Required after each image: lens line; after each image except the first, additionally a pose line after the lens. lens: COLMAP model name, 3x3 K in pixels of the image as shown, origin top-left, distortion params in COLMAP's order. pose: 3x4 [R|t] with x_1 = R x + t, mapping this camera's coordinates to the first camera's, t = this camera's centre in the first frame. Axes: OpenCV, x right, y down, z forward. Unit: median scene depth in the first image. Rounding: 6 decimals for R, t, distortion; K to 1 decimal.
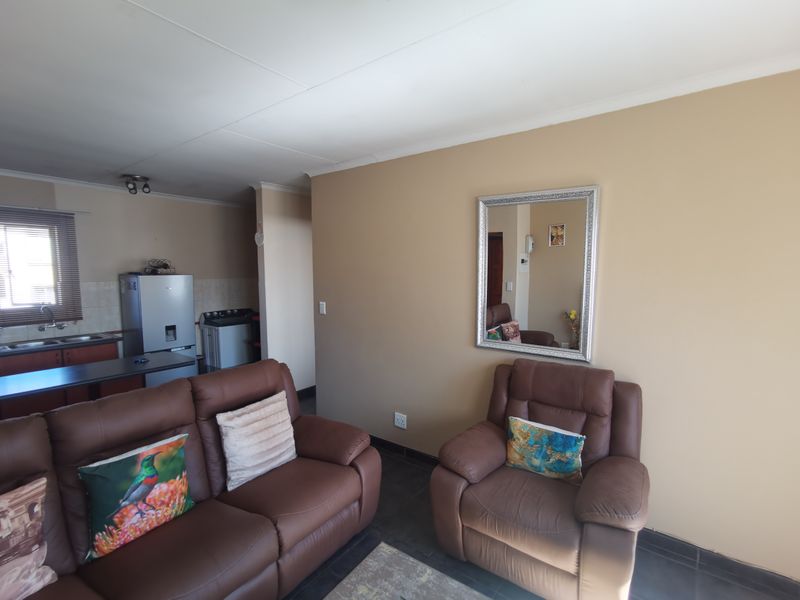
lens RADIAL K [[386.2, 0, 400.8], [0, 386.2, 304.5], [0, 0, 1]] dist [-0.038020, 0.042631]
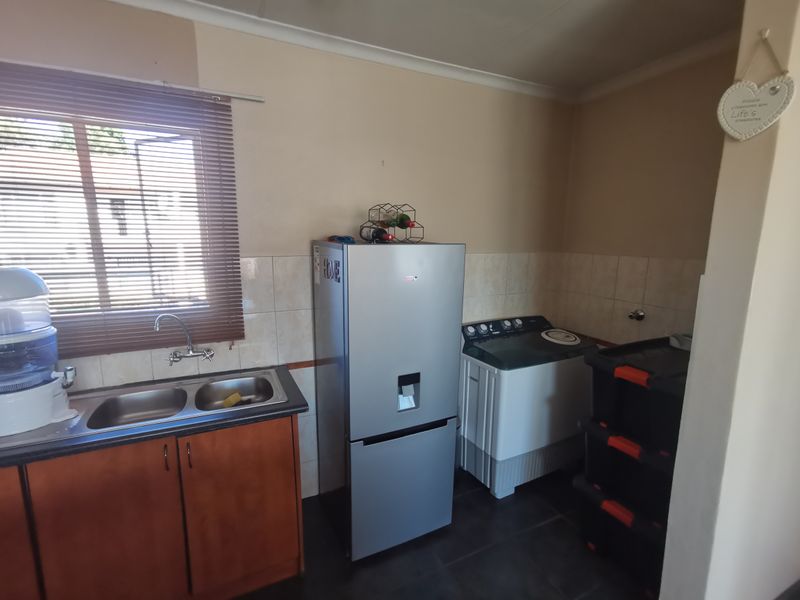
lens RADIAL K [[393.8, 0, 401.7], [0, 393.8, 304.1], [0, 0, 1]] dist [-0.042717, 0.049857]
pose [[0.886625, 0.087685, -0.454100, -0.449444], [-0.052472, 0.994594, 0.089602, -0.054377], [0.459502, -0.055615, 0.886434, 0.669623]]
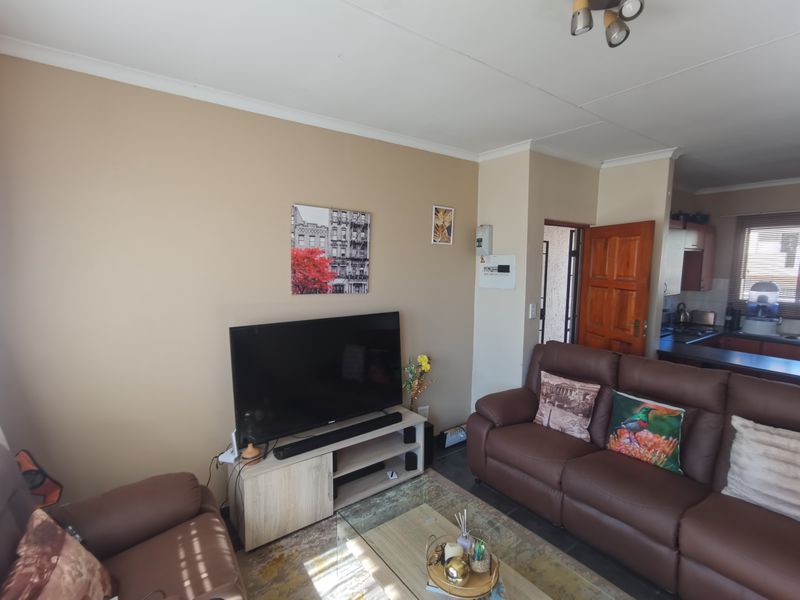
lens RADIAL K [[393.8, 0, 401.7], [0, 393.8, 304.1], [0, 0, 1]] dist [-0.042717, 0.049857]
pose [[-0.293080, 0.101429, -0.950693, 0.345701], [-0.102305, 0.985321, 0.136662, -0.022640], [0.950599, 0.137313, -0.278401, 0.210027]]
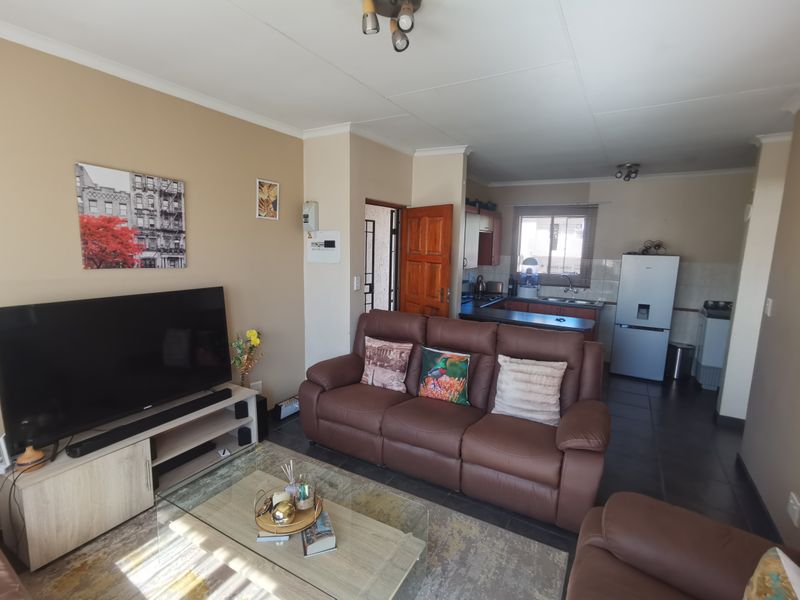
lens RADIAL K [[393.8, 0, 401.7], [0, 393.8, 304.1], [0, 0, 1]] dist [-0.042717, 0.049857]
pose [[0.099868, 0.150764, -0.983512, 0.383114], [-0.119804, 0.983085, 0.138533, -0.014073], [0.987762, 0.103994, 0.116241, 0.242577]]
